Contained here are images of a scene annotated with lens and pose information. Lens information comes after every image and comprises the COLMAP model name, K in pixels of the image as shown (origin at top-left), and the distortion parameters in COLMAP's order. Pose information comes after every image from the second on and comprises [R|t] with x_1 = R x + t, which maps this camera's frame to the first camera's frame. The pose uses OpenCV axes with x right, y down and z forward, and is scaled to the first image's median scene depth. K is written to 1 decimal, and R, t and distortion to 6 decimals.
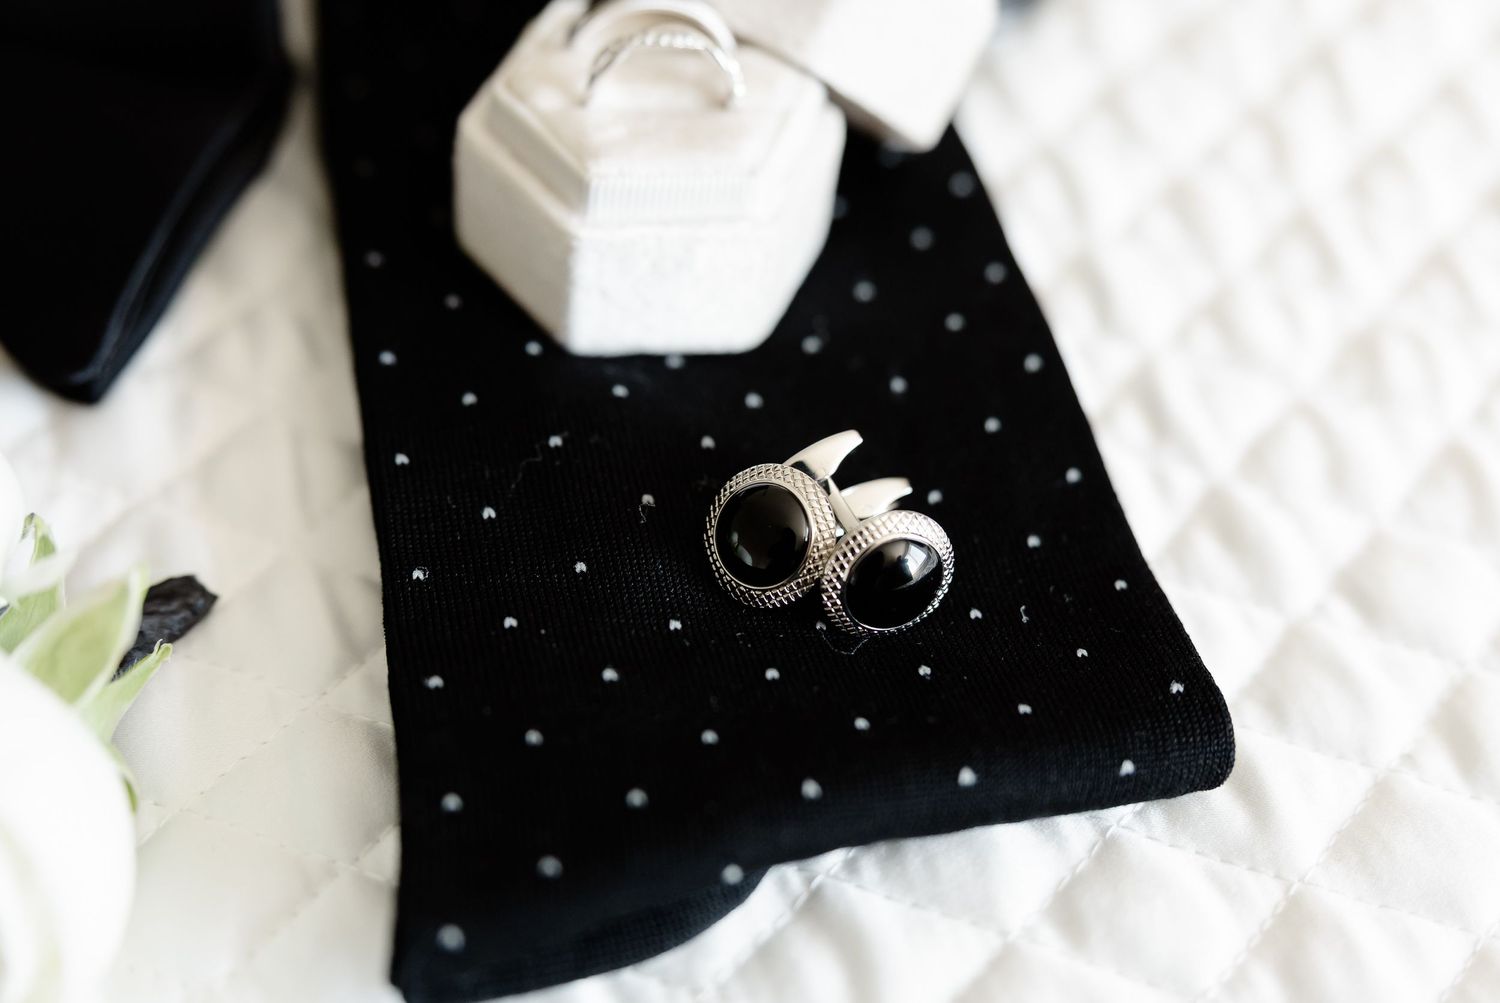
lens RADIAL K [[2409.8, 0, 750.0], [0, 2409.8, 501.5], [0, 0, 1]] dist [0.000403, -0.056728]
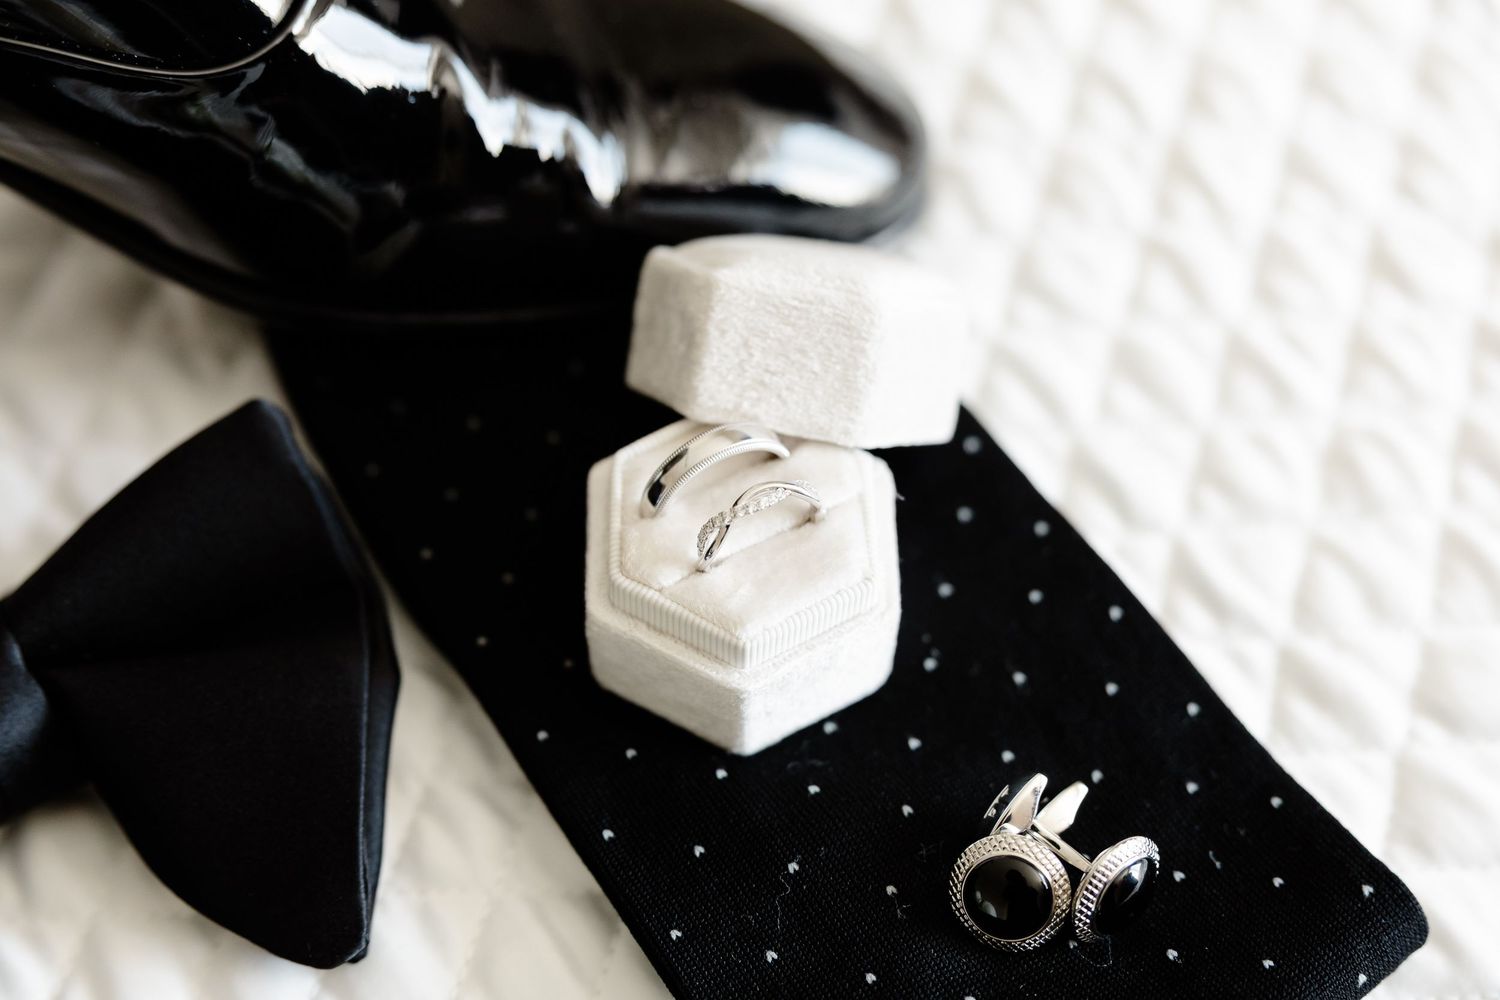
lens RADIAL K [[2409.8, 0, 750.0], [0, 2409.8, 500.0], [0, 0, 1]] dist [0.000403, -0.056728]
pose [[0.926455, -0.355103, 0.124835, -0.169294], [0.327757, 0.924135, 0.196342, -0.391514], [-0.185086, -0.140987, 0.972556, -0.080545]]
